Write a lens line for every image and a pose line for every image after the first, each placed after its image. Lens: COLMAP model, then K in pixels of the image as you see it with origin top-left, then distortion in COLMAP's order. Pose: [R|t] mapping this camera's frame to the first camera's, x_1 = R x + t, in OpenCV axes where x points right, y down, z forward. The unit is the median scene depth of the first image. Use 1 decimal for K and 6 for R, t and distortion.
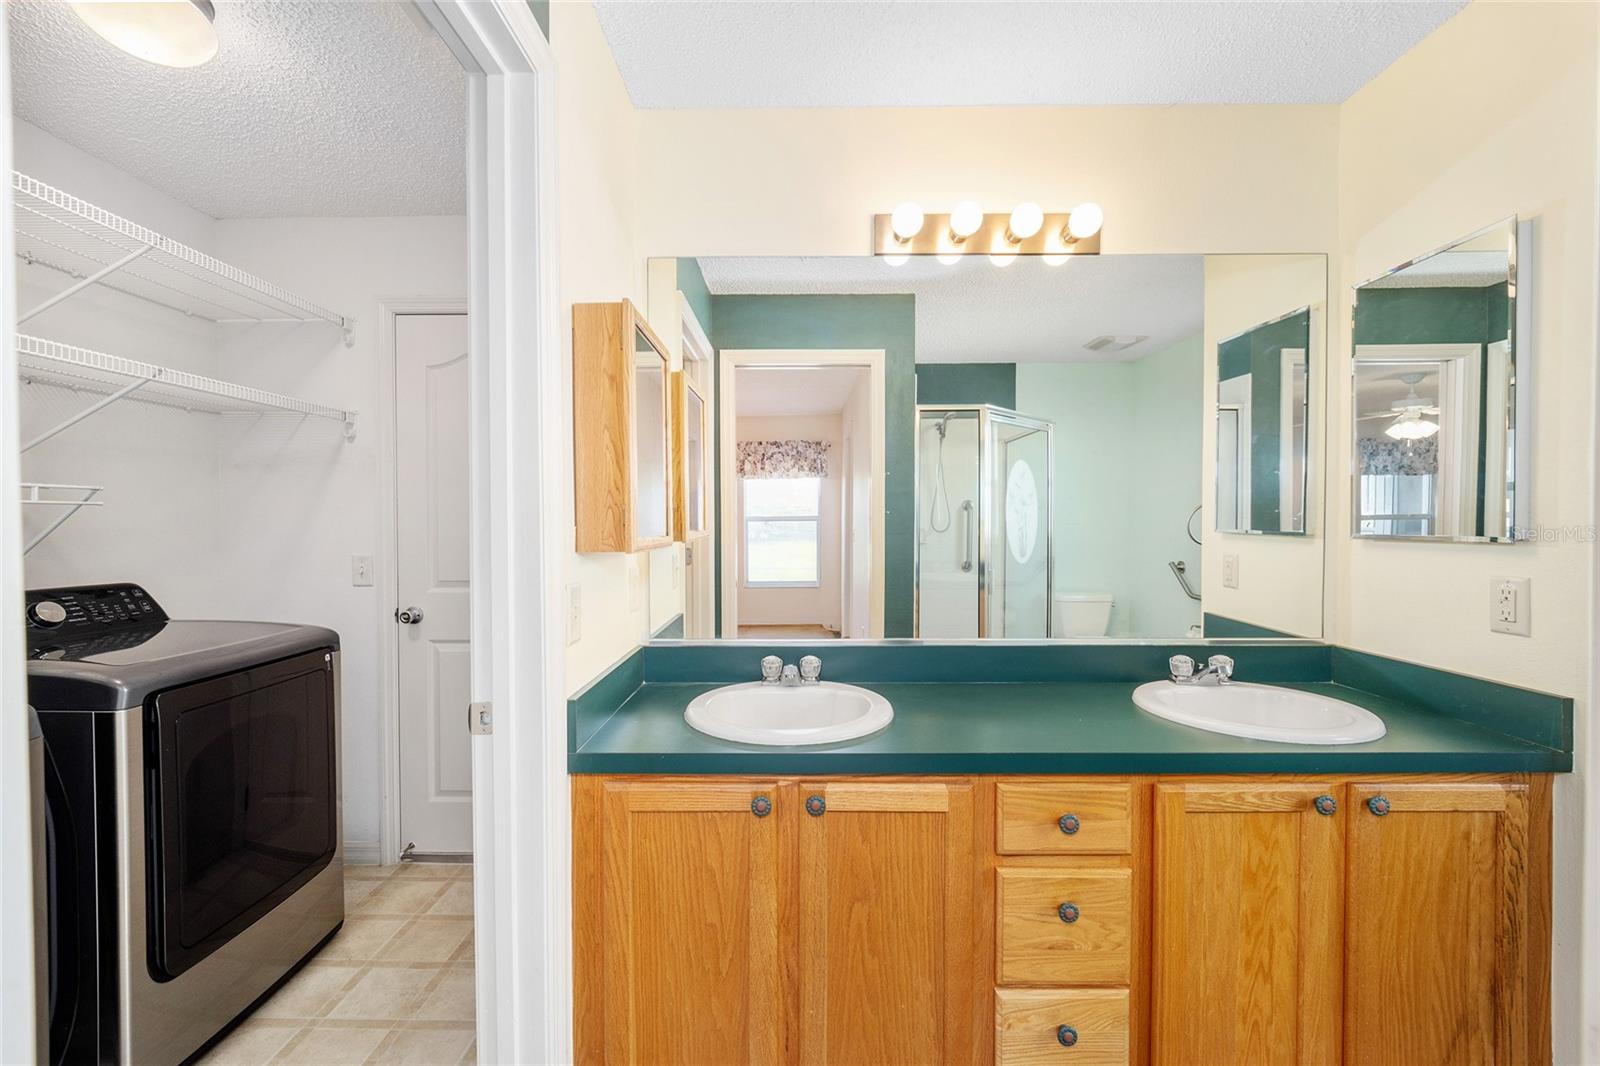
lens RADIAL K [[650.6, 0, 798.0], [0, 650.6, 526.2], [0, 0, 1]] dist [-0.007308, -0.000104]
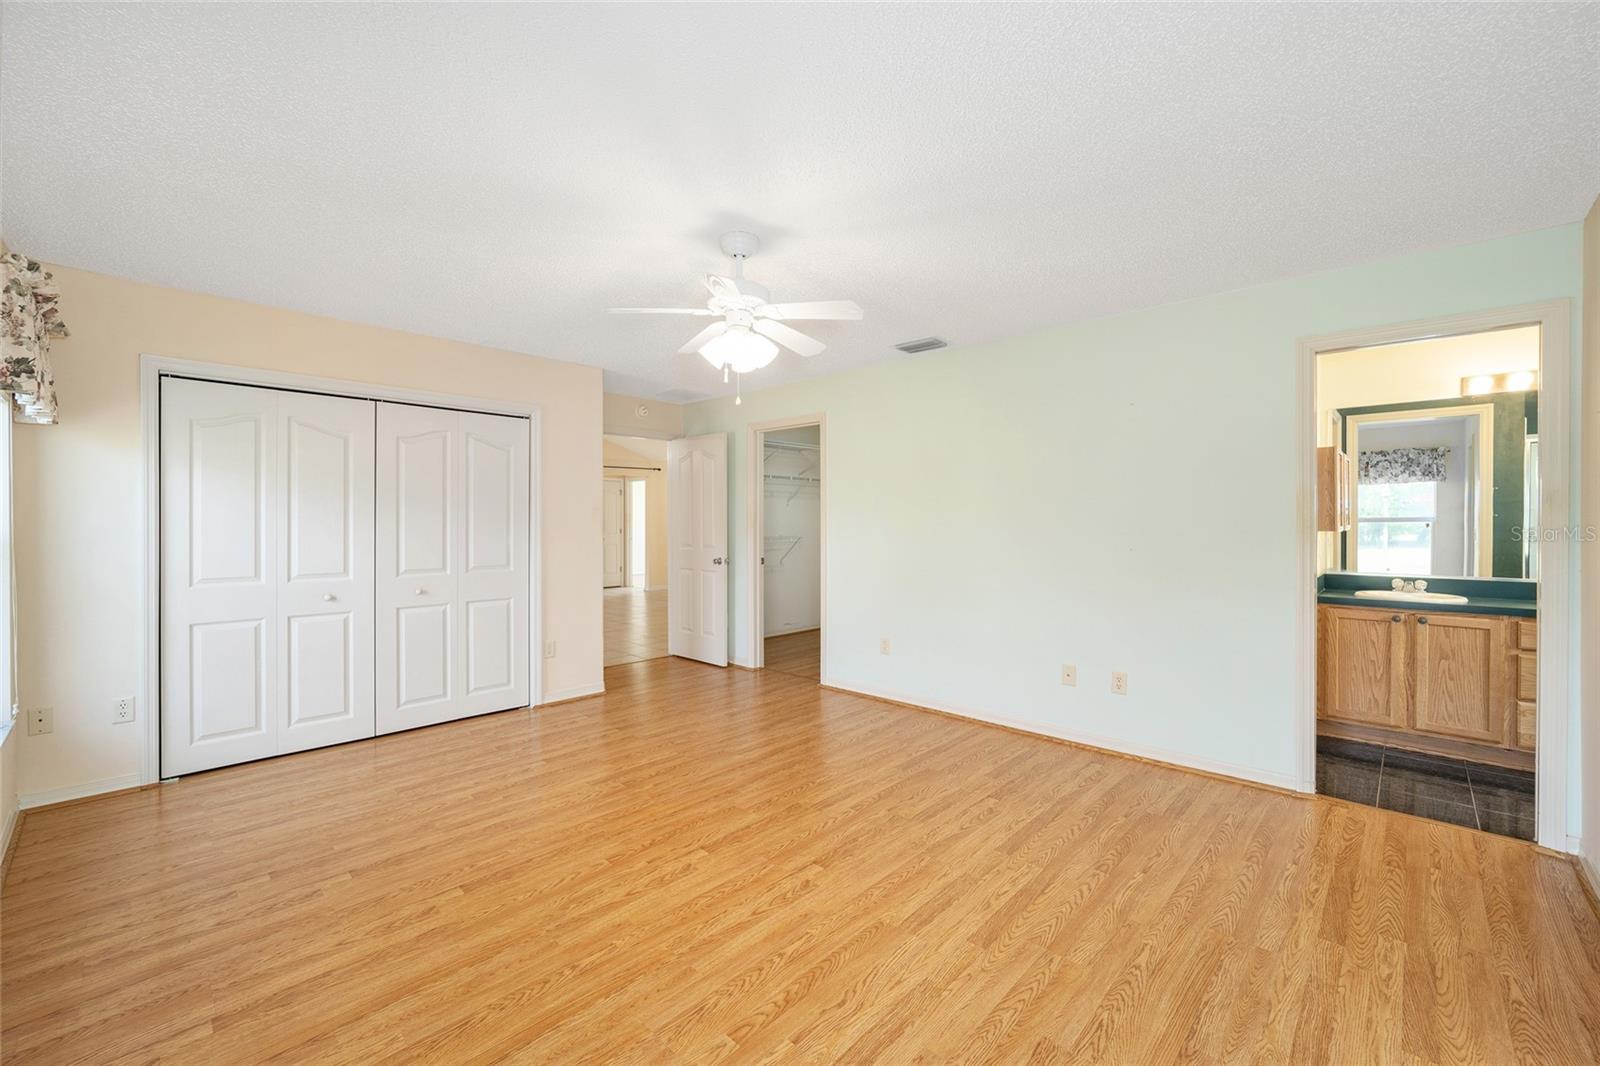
lens RADIAL K [[650.6, 0, 798.0], [0, 650.6, 526.2], [0, 0, 1]] dist [-0.007308, -0.000104]
pose [[0.730288, 0.005478, -0.683118, -0.007457], [-0.006235, 0.999980, 0.001353, 0.004856], [0.683111, 0.003271, 0.730307, -0.536698]]
